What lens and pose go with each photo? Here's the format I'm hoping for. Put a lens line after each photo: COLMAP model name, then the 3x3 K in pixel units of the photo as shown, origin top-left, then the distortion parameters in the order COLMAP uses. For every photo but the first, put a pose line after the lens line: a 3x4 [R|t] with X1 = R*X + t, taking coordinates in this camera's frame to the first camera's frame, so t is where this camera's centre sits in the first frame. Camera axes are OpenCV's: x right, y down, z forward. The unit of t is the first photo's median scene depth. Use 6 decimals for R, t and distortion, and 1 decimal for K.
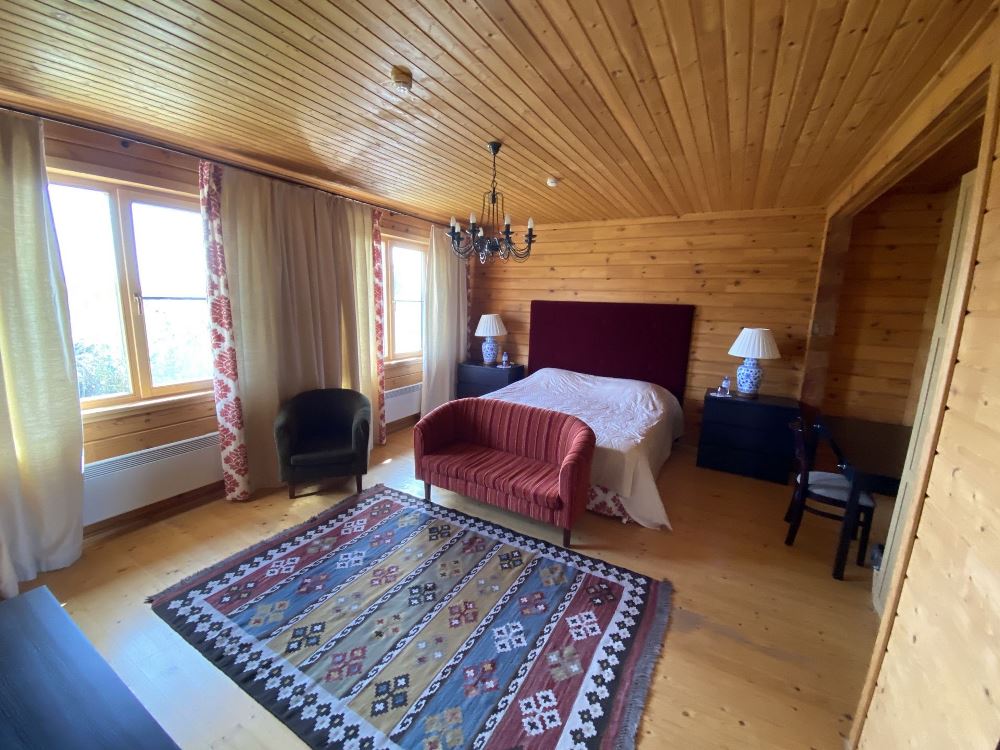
lens RADIAL K [[412.9, 0, 497.1], [0, 412.9, 384.8], [0, 0, 1]] dist [0.018982, -0.014137]
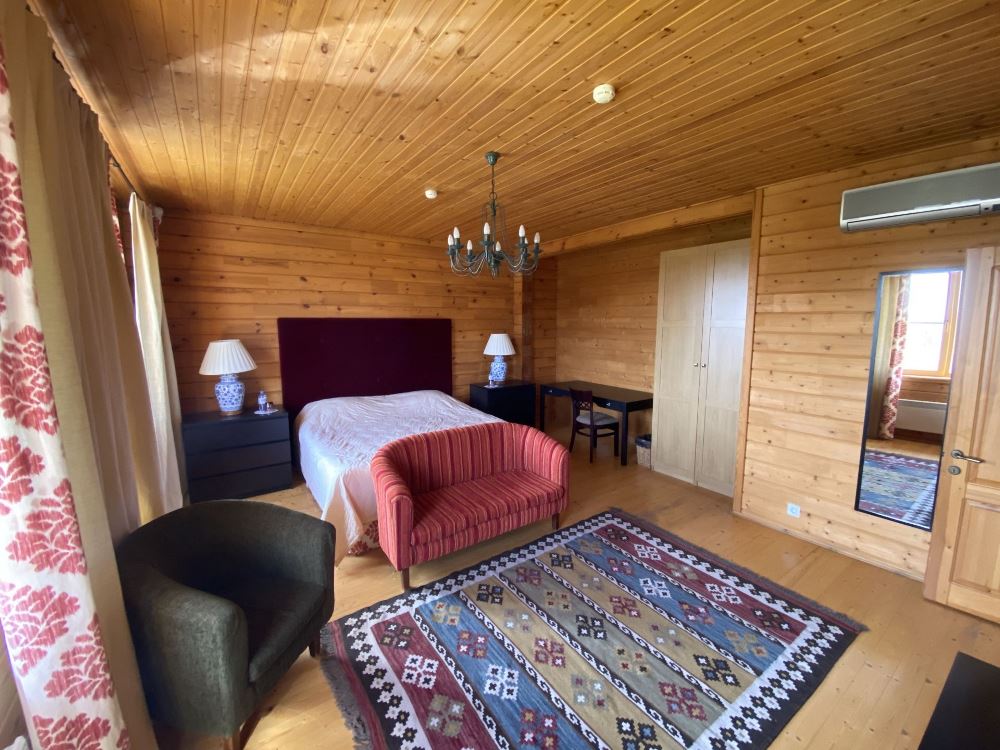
lens RADIAL K [[412.9, 0, 515.1], [0, 412.9, 377.5], [0, 0, 1]] dist [0.018982, -0.014137]
pose [[0.403024, -0.157932, 0.901459, -0.801042], [0.200344, 0.976332, 0.081480, -0.128020], [-0.892992, 0.147764, 0.425126, 0.529780]]
